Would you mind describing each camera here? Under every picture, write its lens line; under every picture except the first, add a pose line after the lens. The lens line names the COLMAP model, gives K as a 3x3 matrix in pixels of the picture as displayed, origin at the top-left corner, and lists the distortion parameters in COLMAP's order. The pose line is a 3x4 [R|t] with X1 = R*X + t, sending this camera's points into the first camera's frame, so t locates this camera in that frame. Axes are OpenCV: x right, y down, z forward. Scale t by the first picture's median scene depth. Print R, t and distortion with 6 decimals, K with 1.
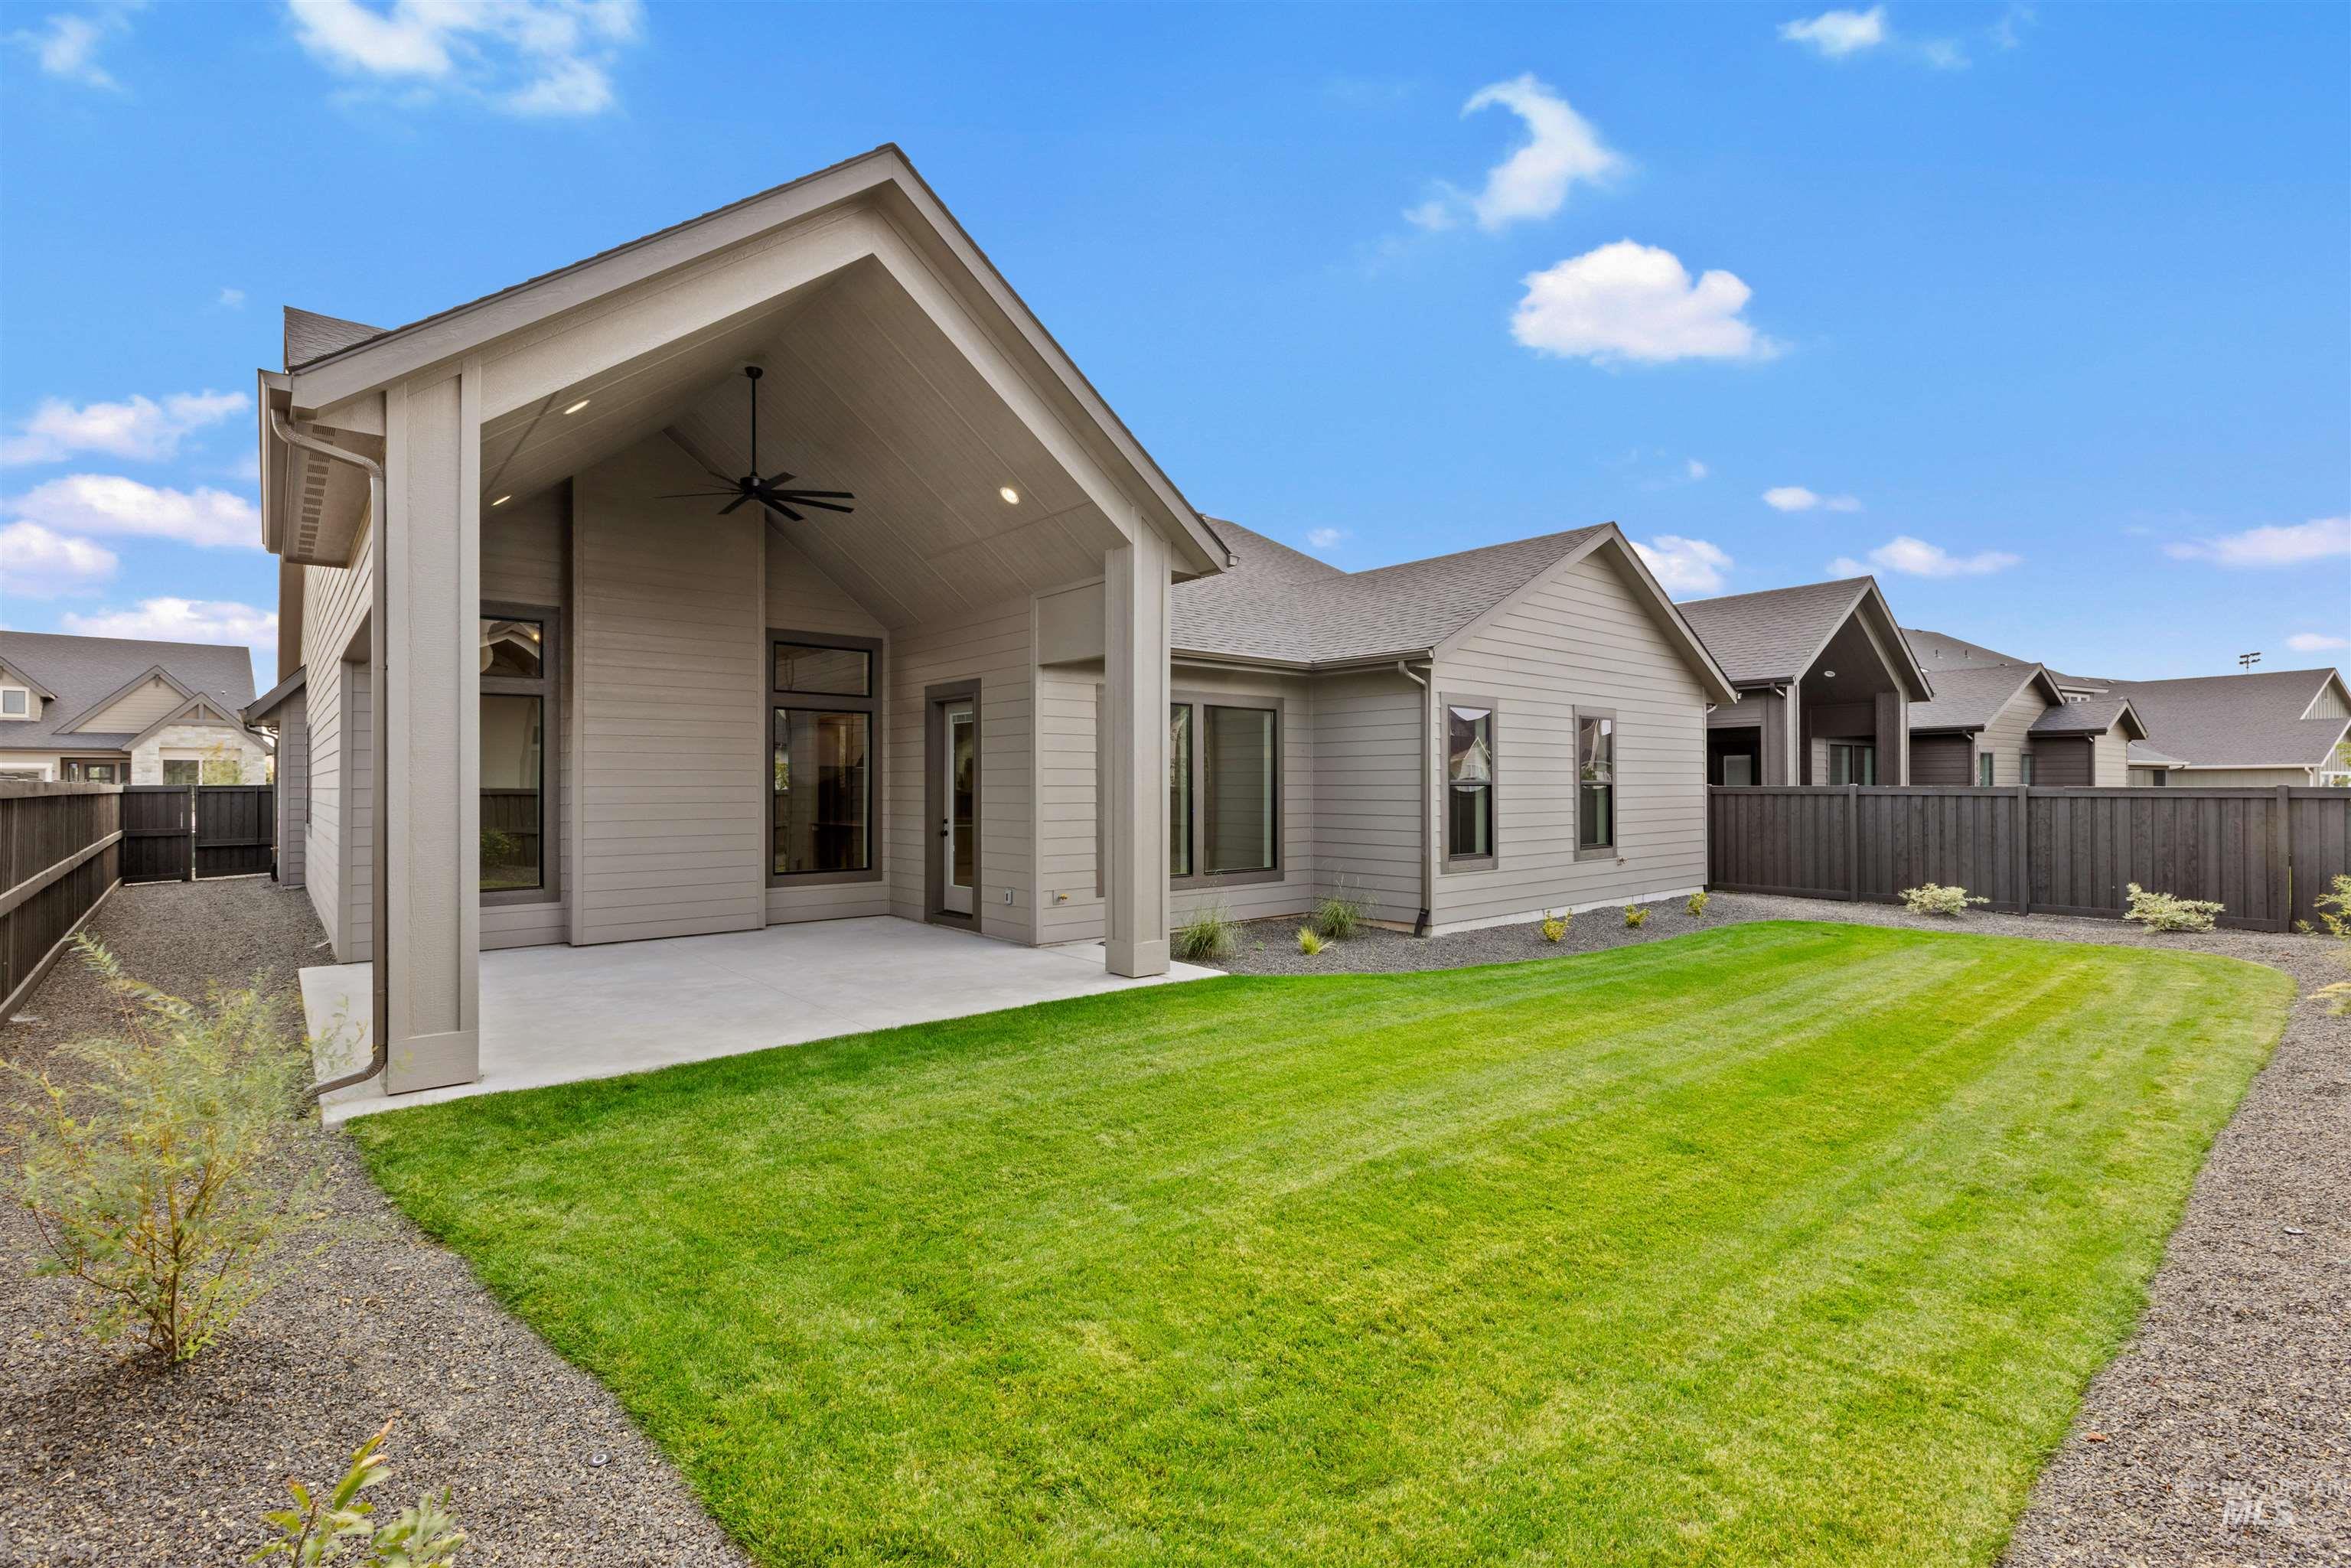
lens RADIAL K [[1068.3, 0, 1164.6], [0, 1068.3, 774.6], [0, 0, 1]] dist [0.000261, 0.001487]
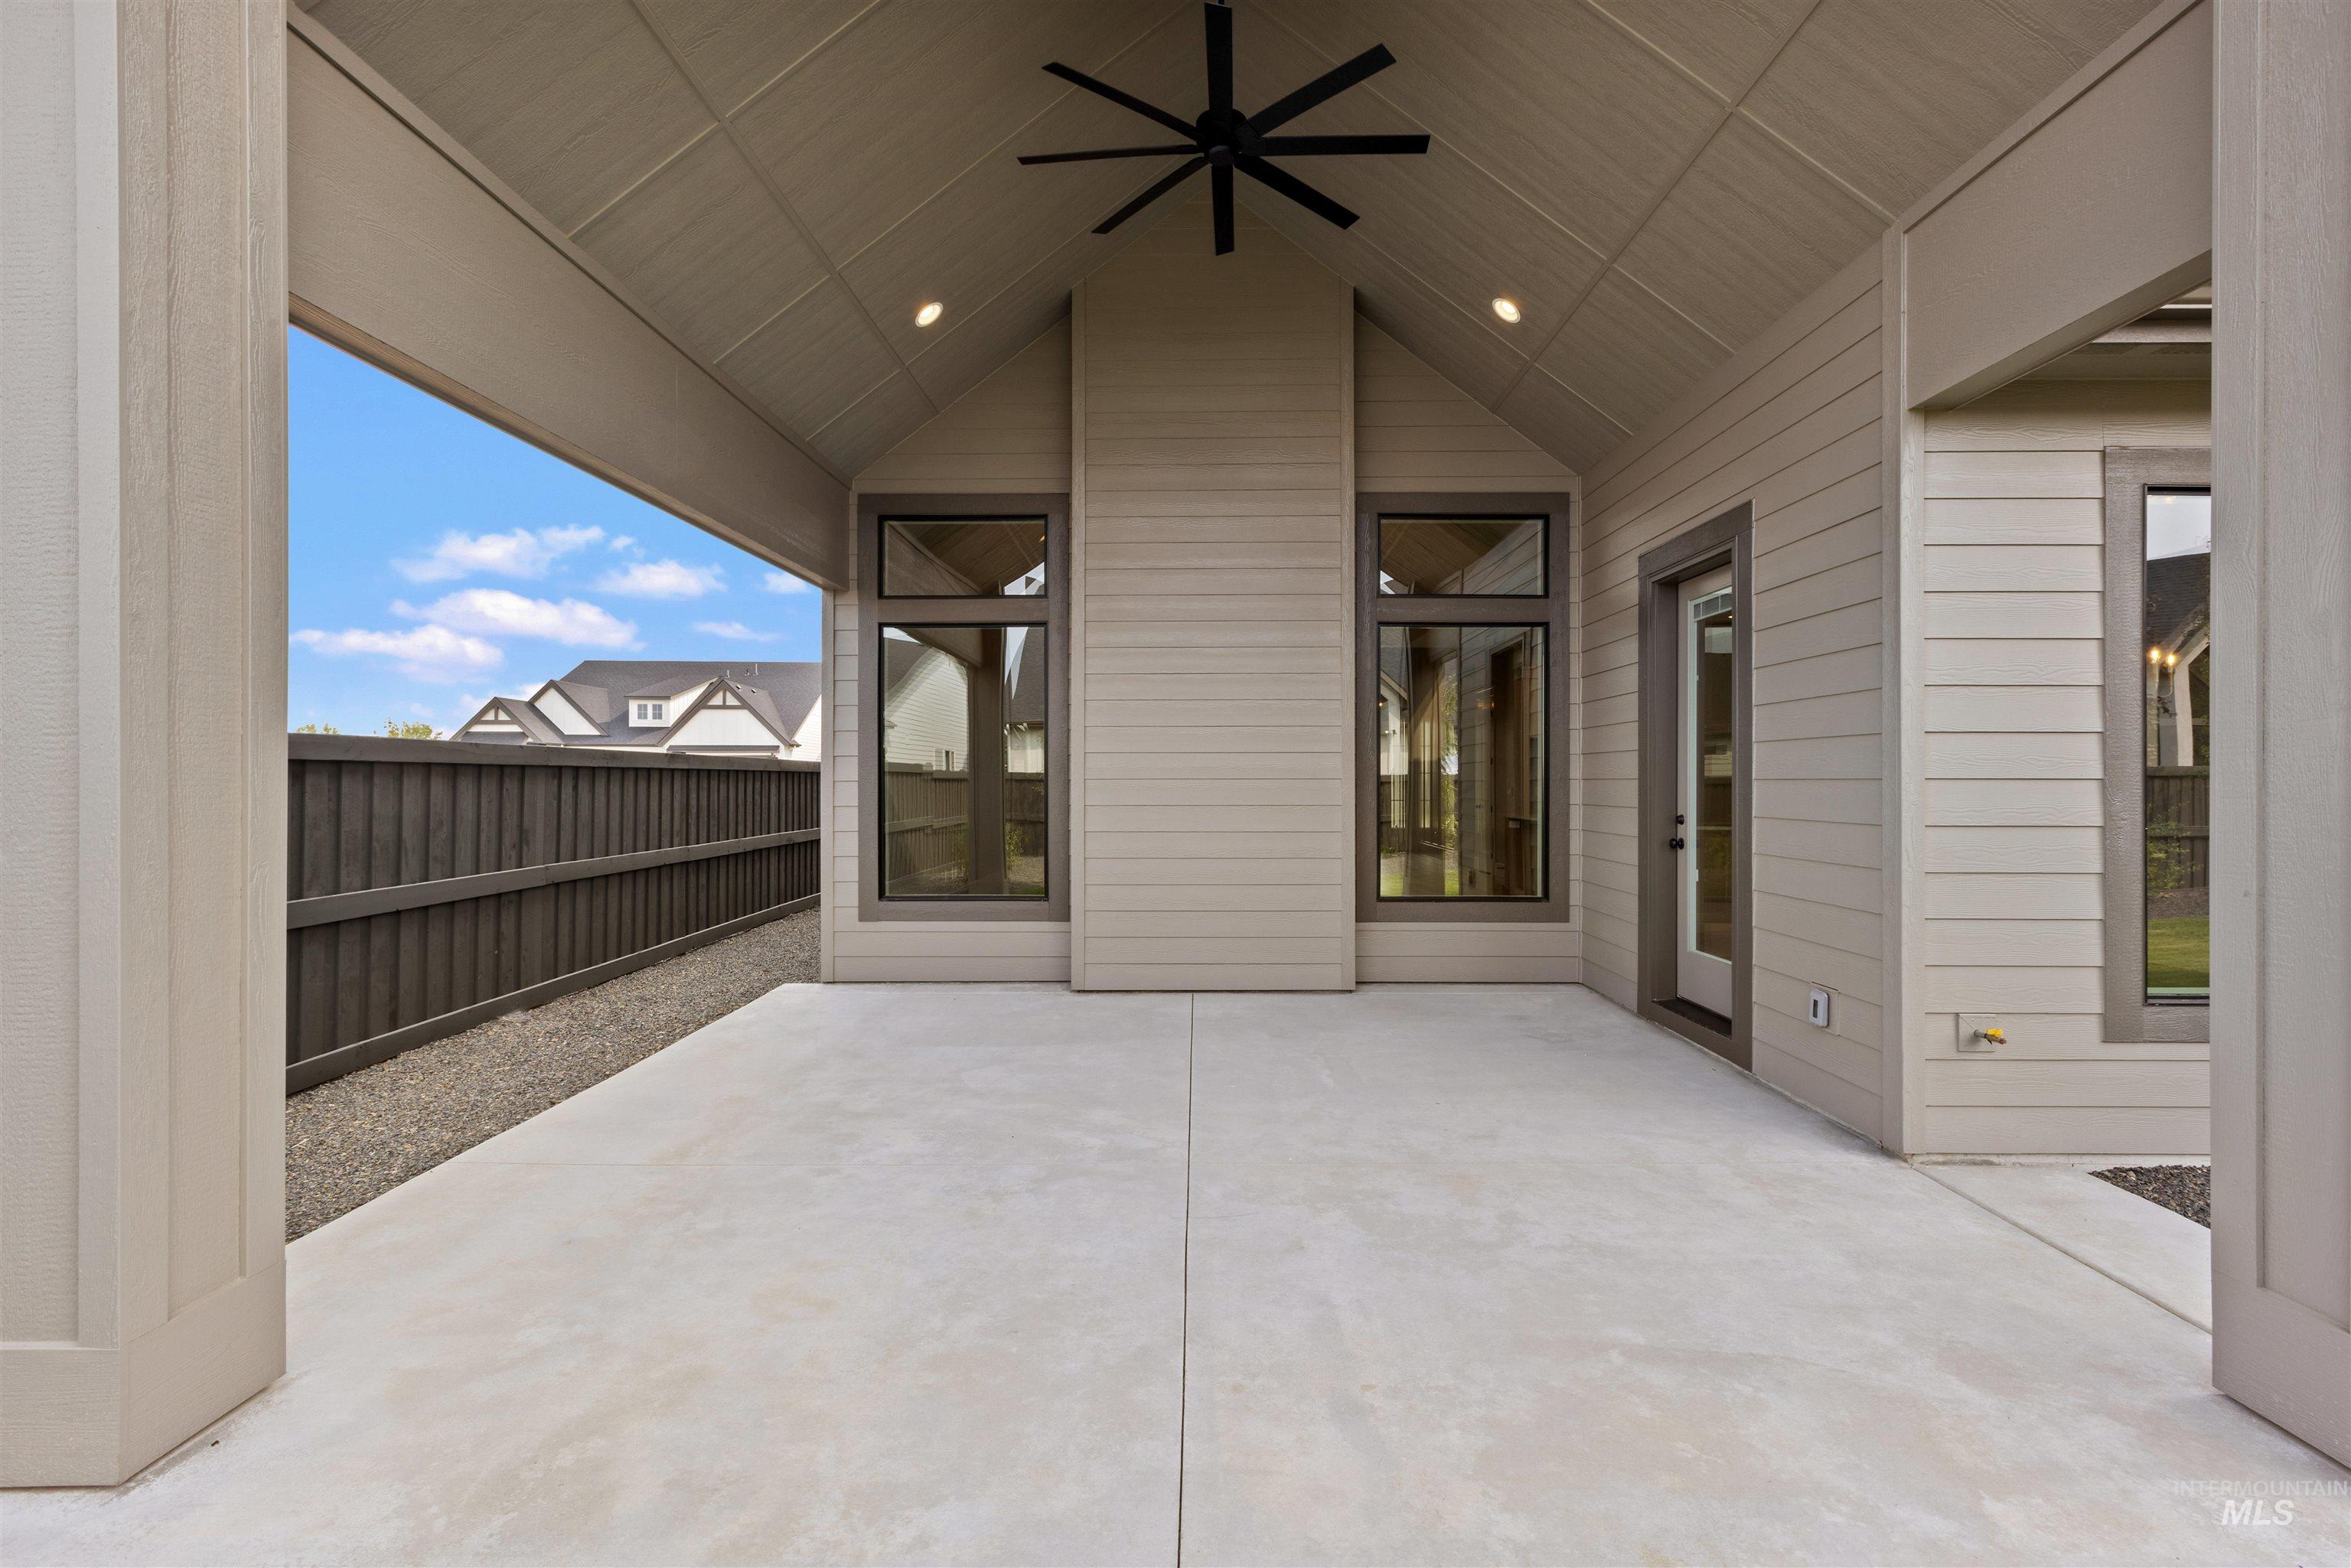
lens RADIAL K [[1068.3, 0, 1180.8], [0, 1068.3, 778.4], [0, 0, 1]] dist [0.000261, 0.001487]
pose [[0.762289, -0.000685, -0.647236, -0.060169], [0.003983, 0.999985, 0.003632, 0.022065], [0.647224, -0.005346, 0.762281, 0.471235]]
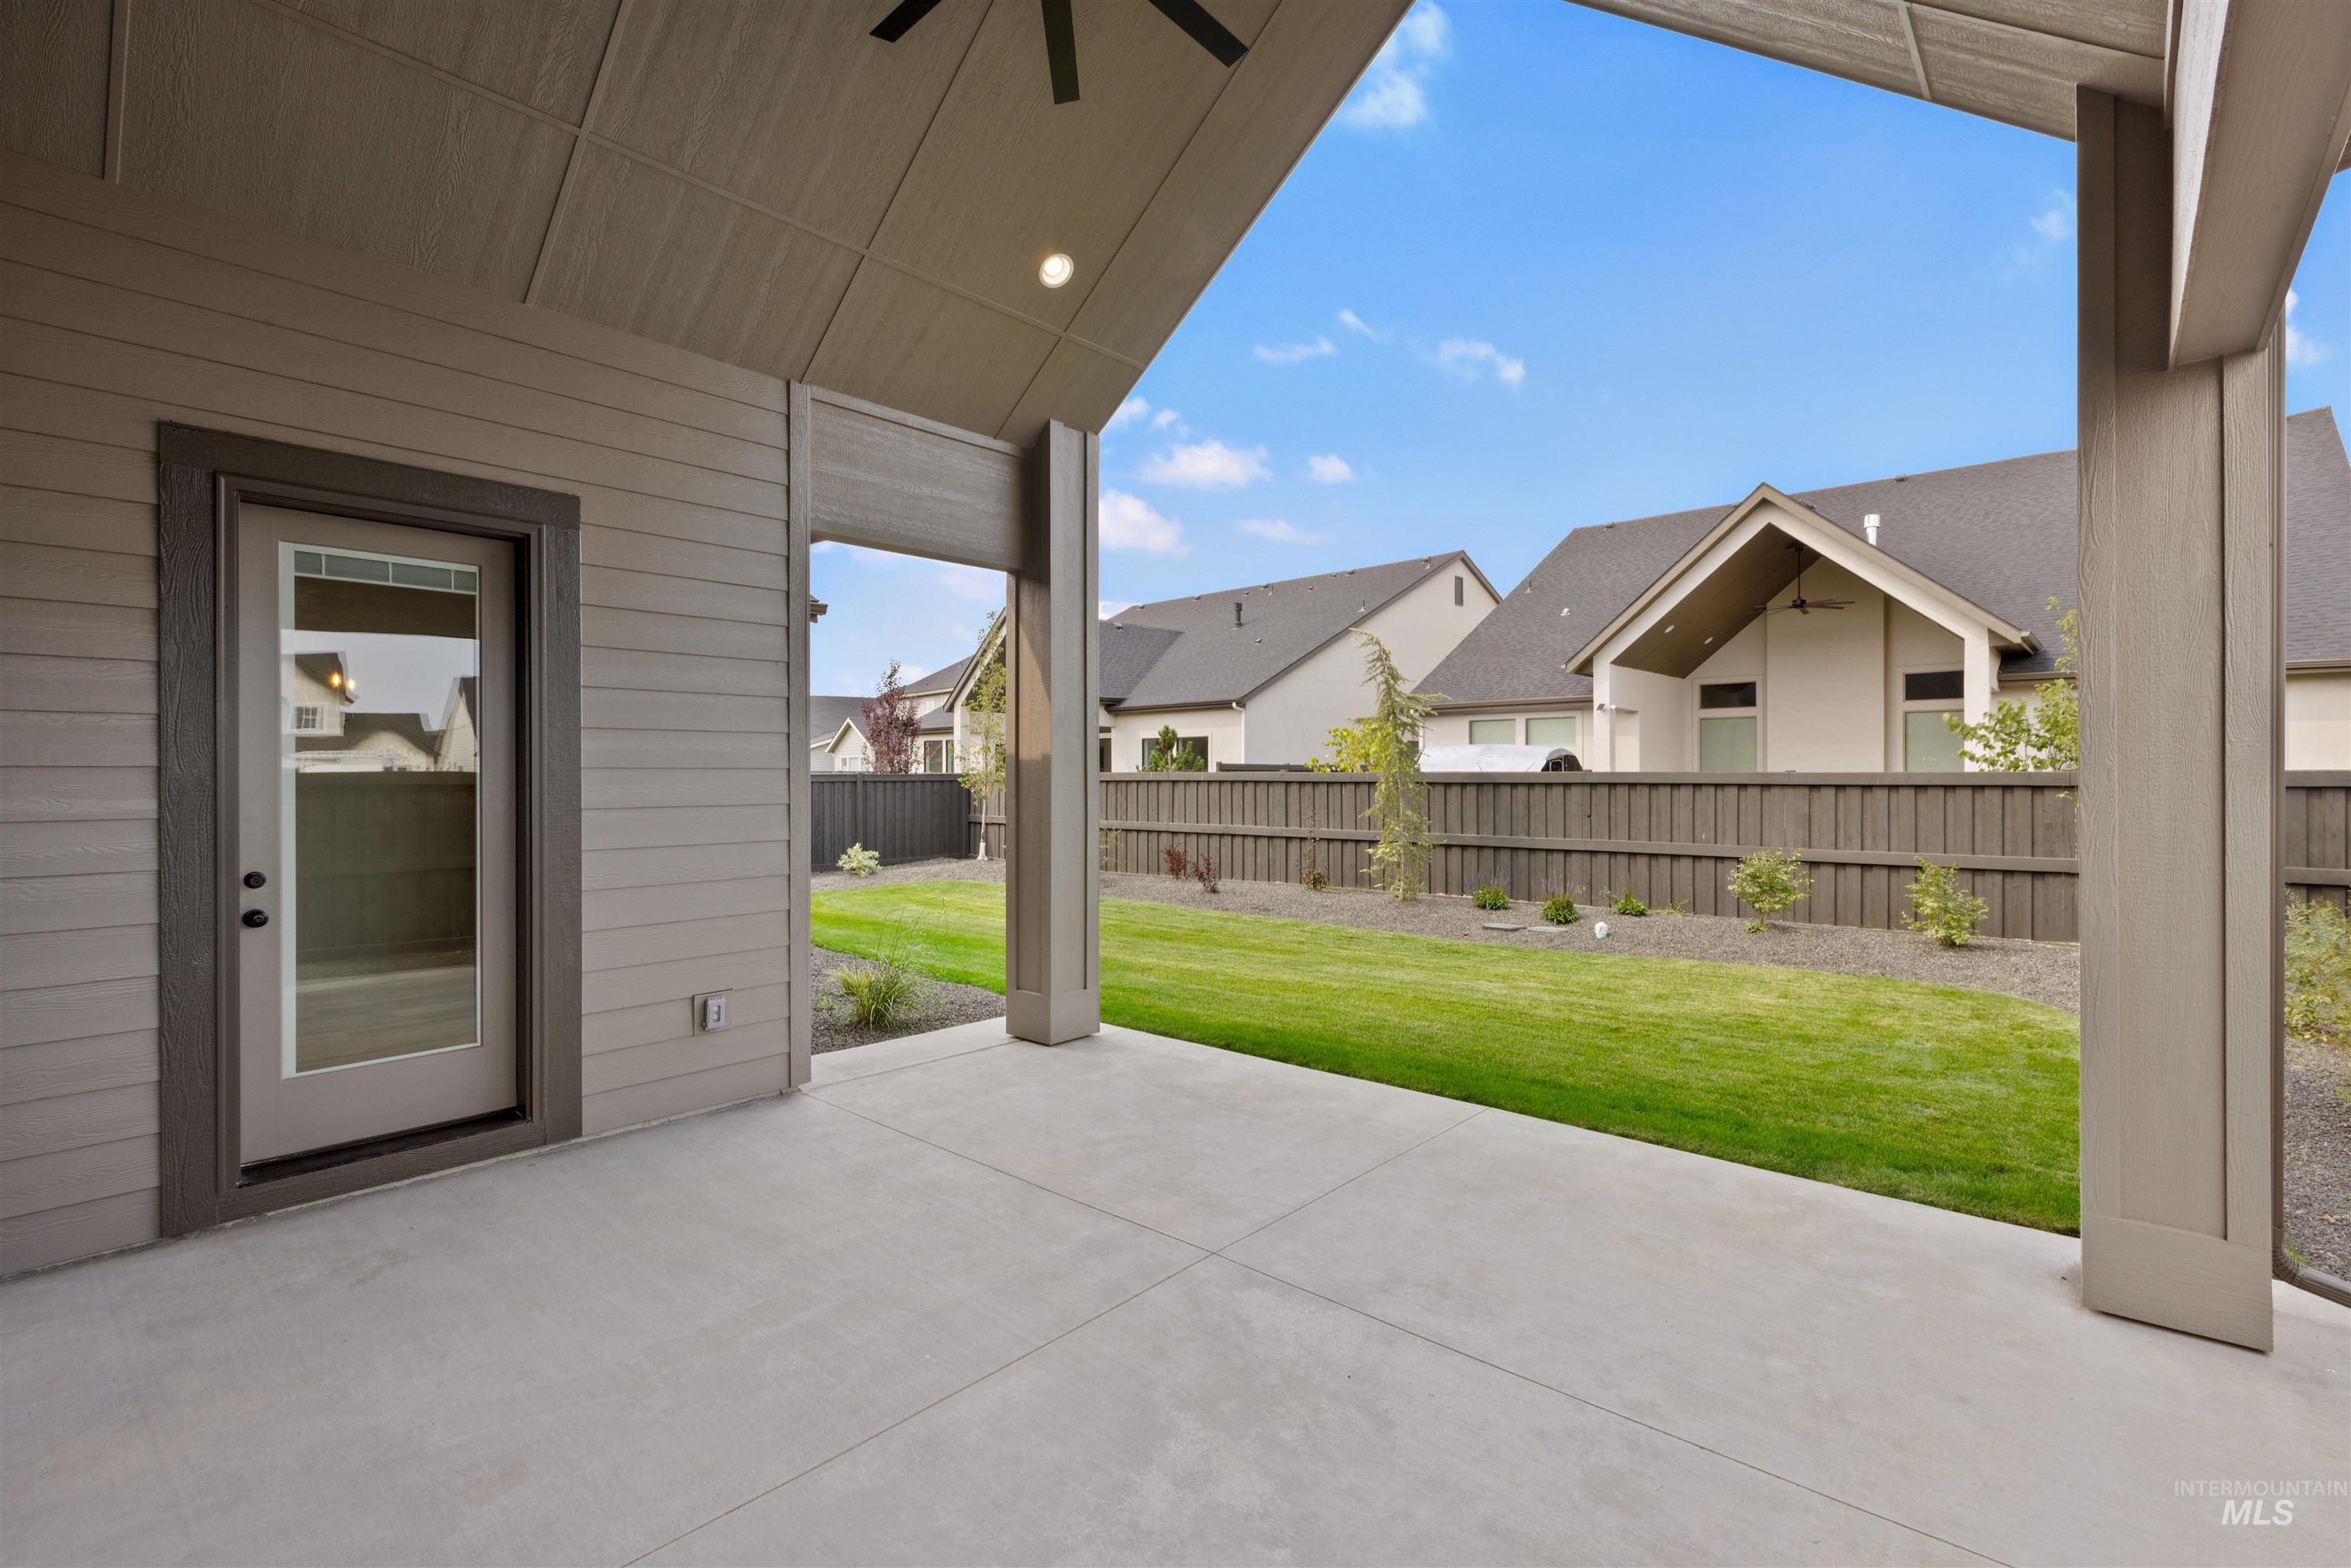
lens RADIAL K [[1107.9, 0, 1177.7], [0, 1107.9, 779.0], [0, 0, 1]] dist [-0.009998, -0.000437]
pose [[-0.179295, -0.003929, 0.983788, -0.570812], [-0.002646, 0.999990, 0.003511, 0.012030], [-0.983792, -0.001974, -0.179303, 0.791151]]
